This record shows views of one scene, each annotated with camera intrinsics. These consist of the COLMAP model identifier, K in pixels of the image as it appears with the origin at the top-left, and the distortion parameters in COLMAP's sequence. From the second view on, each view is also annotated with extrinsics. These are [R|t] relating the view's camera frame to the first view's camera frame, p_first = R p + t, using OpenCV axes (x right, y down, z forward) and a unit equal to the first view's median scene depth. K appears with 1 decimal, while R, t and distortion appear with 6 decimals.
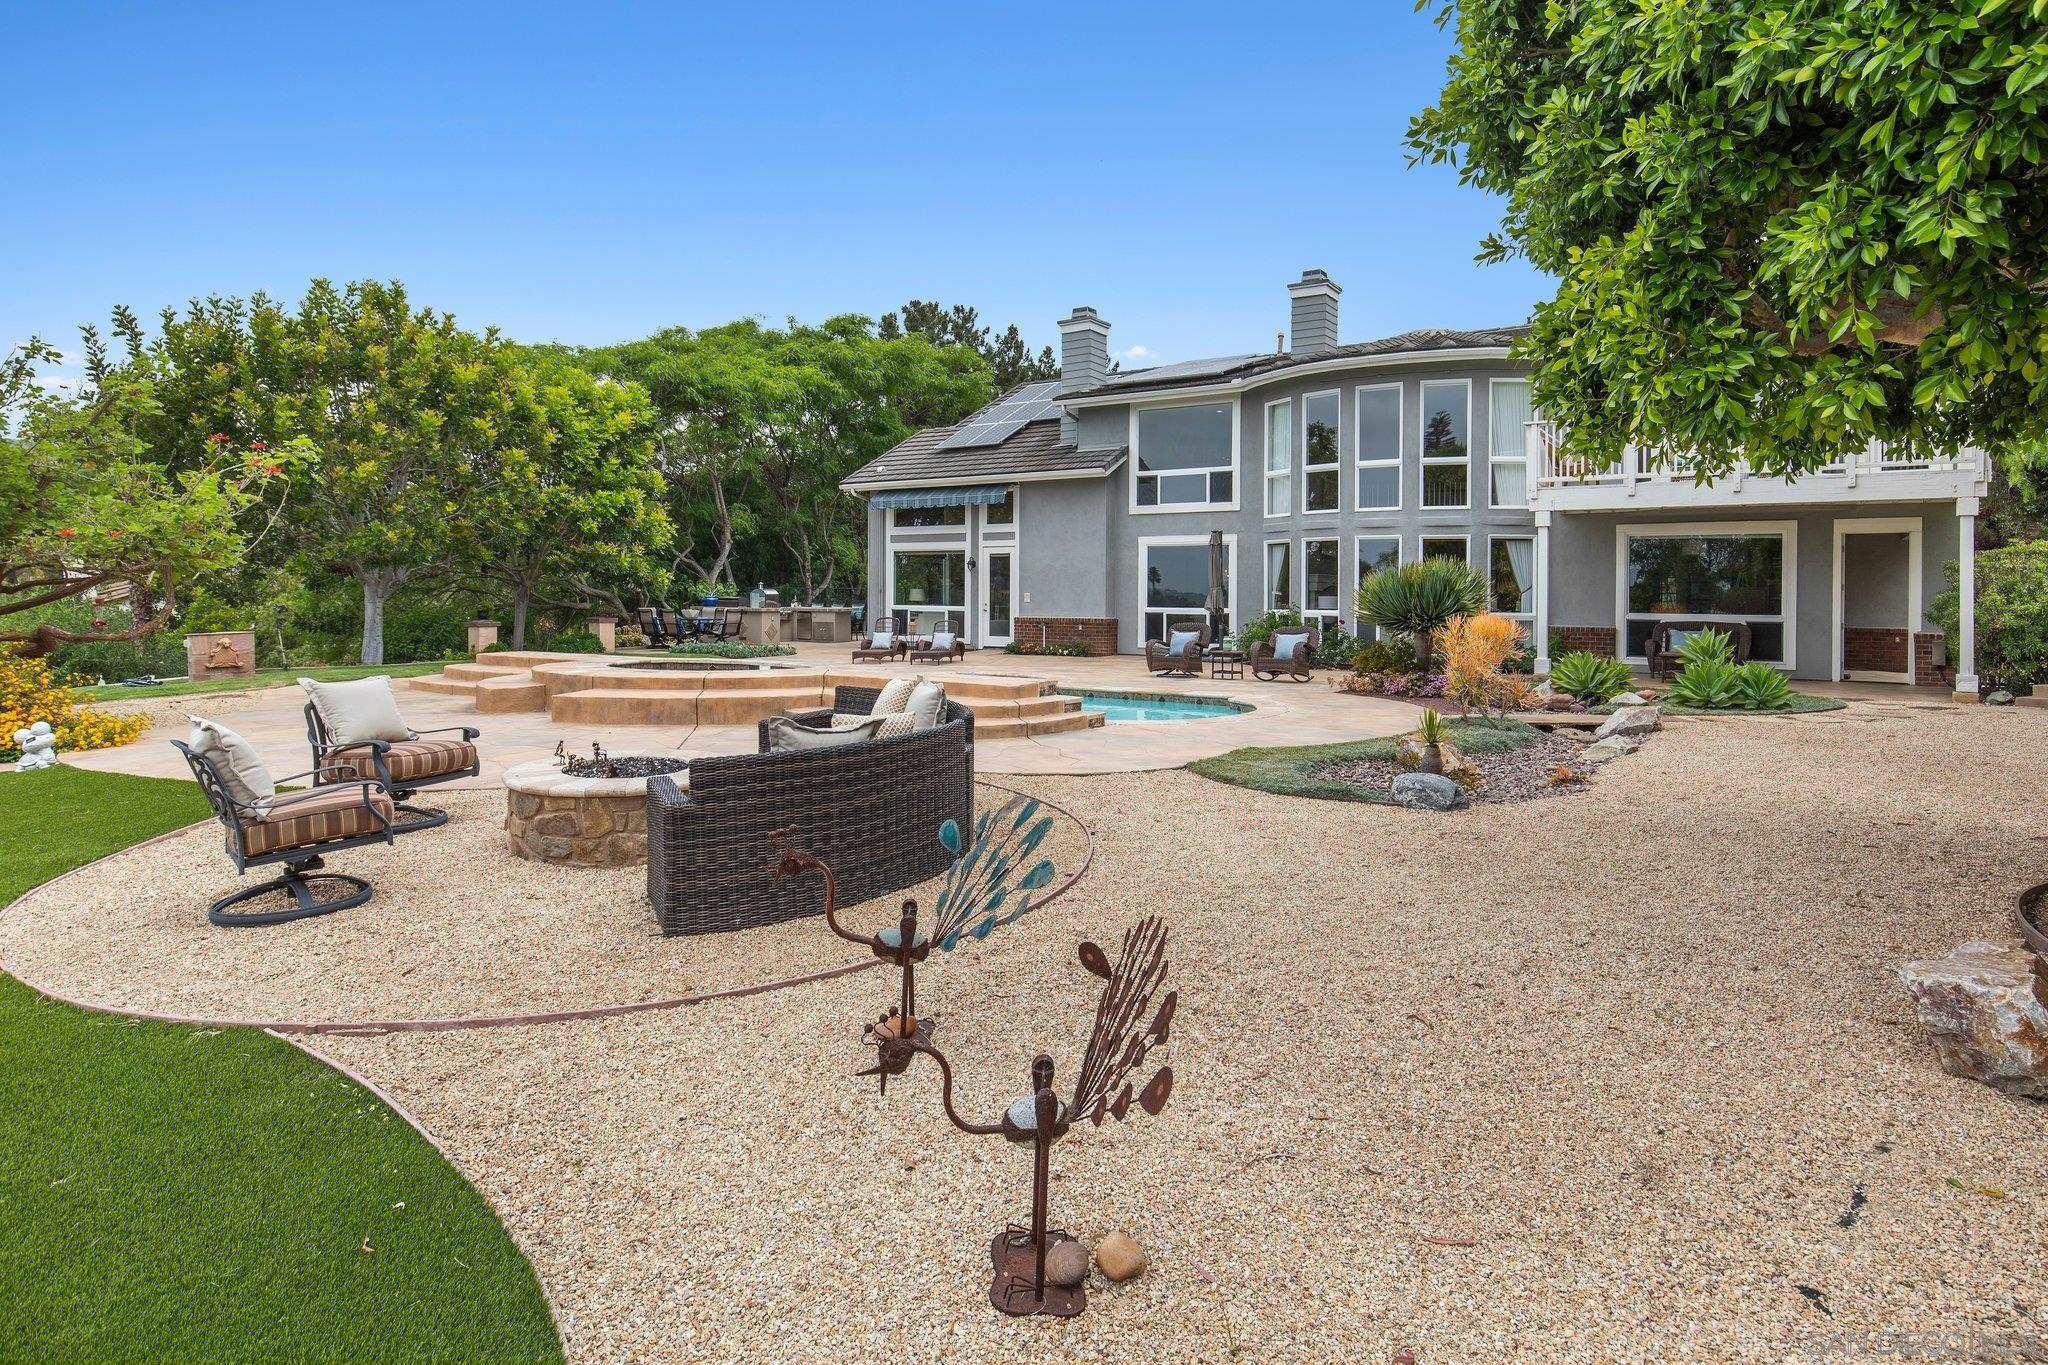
lens RADIAL K [[1121.0, 0, 1059.4], [0, 1121.0, 634.3], [0, 0, 1]] dist [0.006572, -0.000225]
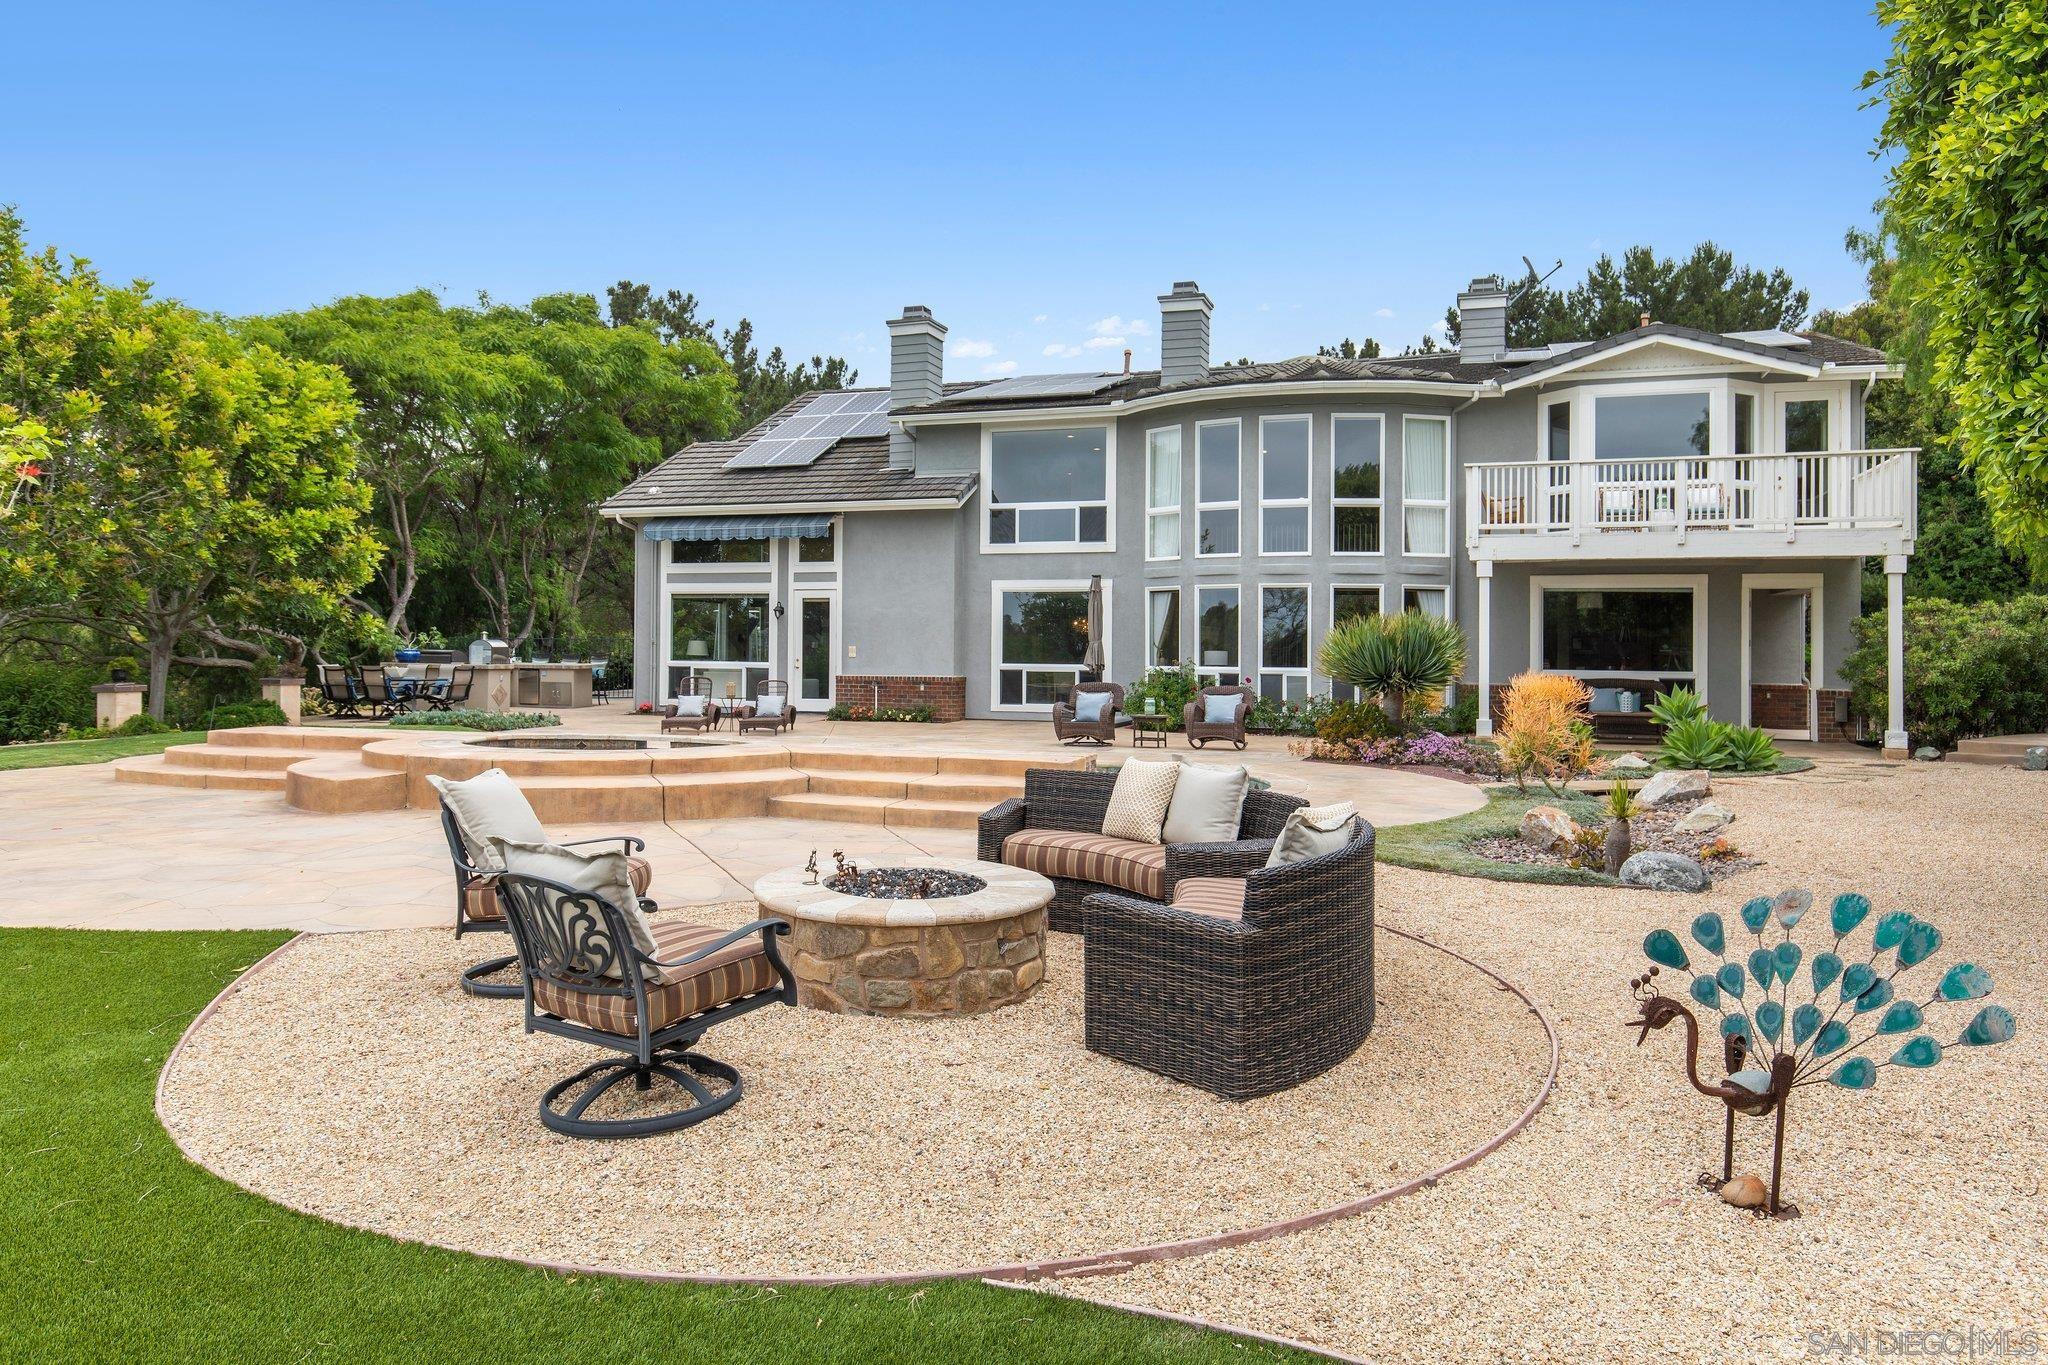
lens RADIAL K [[1313.9, 0, 1024.5], [0, 1313.9, 681.9], [0, 0, 1]] dist [0.002029, 0.001180]
pose [[0.968941, -0.004602, 0.247247, -0.161883], [0.006498, 0.999955, -0.006853, -0.003596], [-0.247205, 0.008246, 0.968928, 0.034426]]
